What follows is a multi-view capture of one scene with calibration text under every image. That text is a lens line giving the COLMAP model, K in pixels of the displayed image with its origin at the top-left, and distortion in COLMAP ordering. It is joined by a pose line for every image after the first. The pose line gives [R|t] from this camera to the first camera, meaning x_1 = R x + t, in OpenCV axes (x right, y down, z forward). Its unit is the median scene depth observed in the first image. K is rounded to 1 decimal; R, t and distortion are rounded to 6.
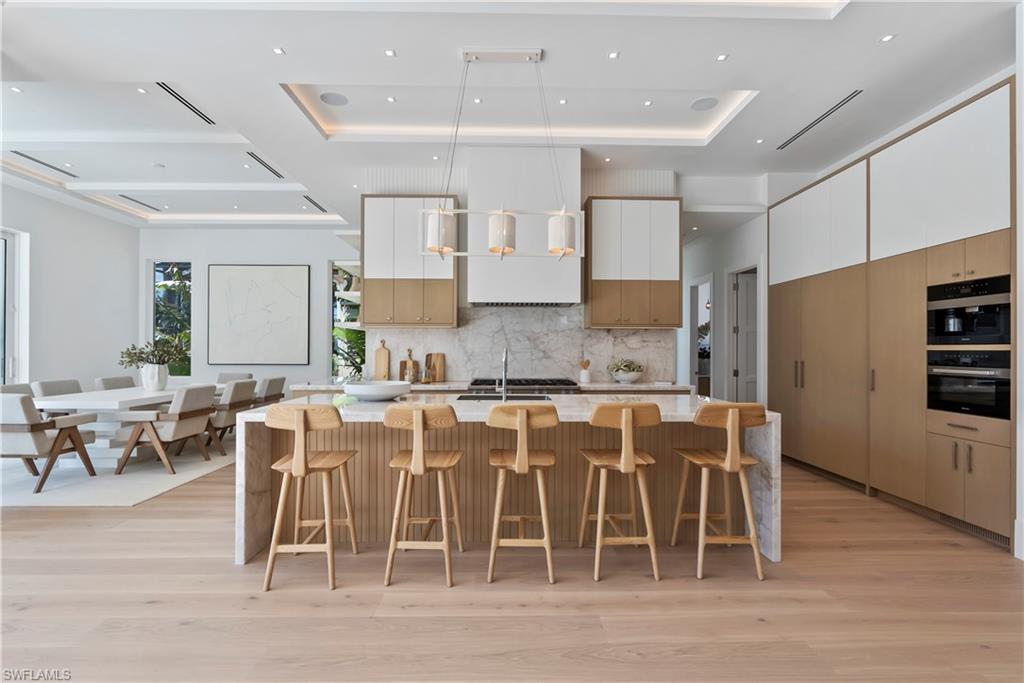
lens RADIAL K [[456.8, 0, 511.2], [0, 456.8, 349.1], [0, 0, 1]] dist [-0.002083, -0.000467]
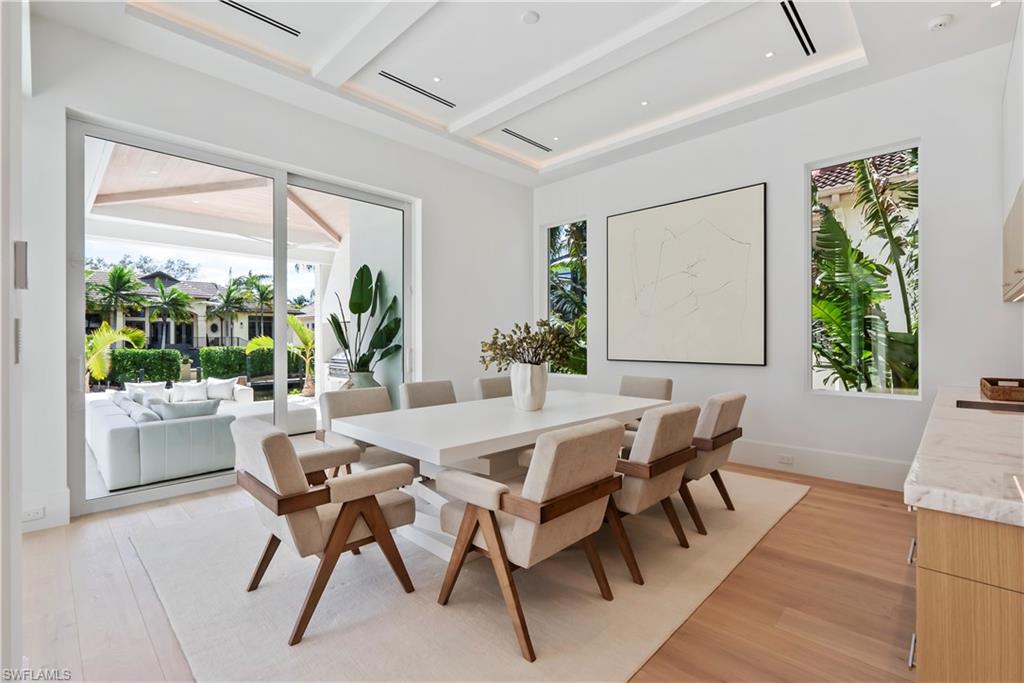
lens RADIAL K [[455.9, 0, 512.0], [0, 455.9, 341.5], [0, 0, 1]] dist [-0.000536, -0.000103]
pose [[0.701845, -0.003113, -0.712323, -0.424026], [0.005406, 0.999985, 0.000956, 0.005429], [0.712310, -0.004522, 0.701851, 0.640116]]
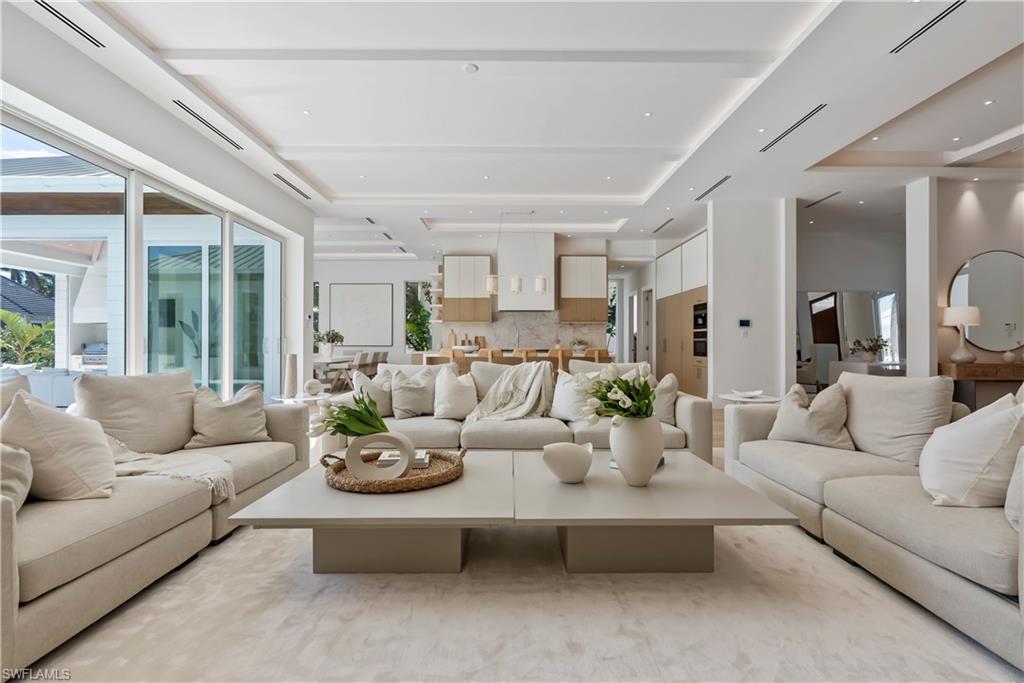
lens RADIAL K [[455.9, 0, 512.0], [0, 455.9, 341.5], [0, 0, 1]] dist [-0.000536, -0.000103]
pose [[0.999961, -0.002772, -0.008405, -0.016178], [0.002750, 0.999993, -0.002672, 0.037991], [0.008413, 0.002649, 0.999961, -0.935731]]
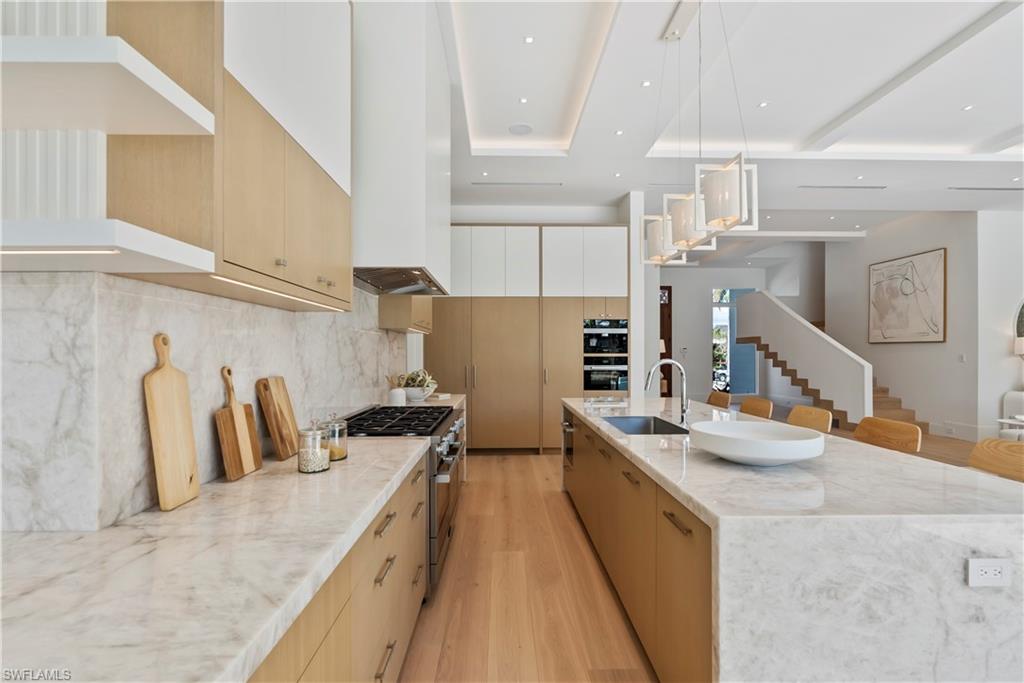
lens RADIAL K [[456.8, 0, 511.2], [0, 456.8, 349.1], [0, 0, 1]] dist [-0.002083, -0.000467]
pose [[-0.005896, 0.004435, 0.999973, -0.536921], [-0.000150, 0.999990, -0.004436, -0.011559], [-0.999983, -0.000176, -0.005895, 0.851743]]
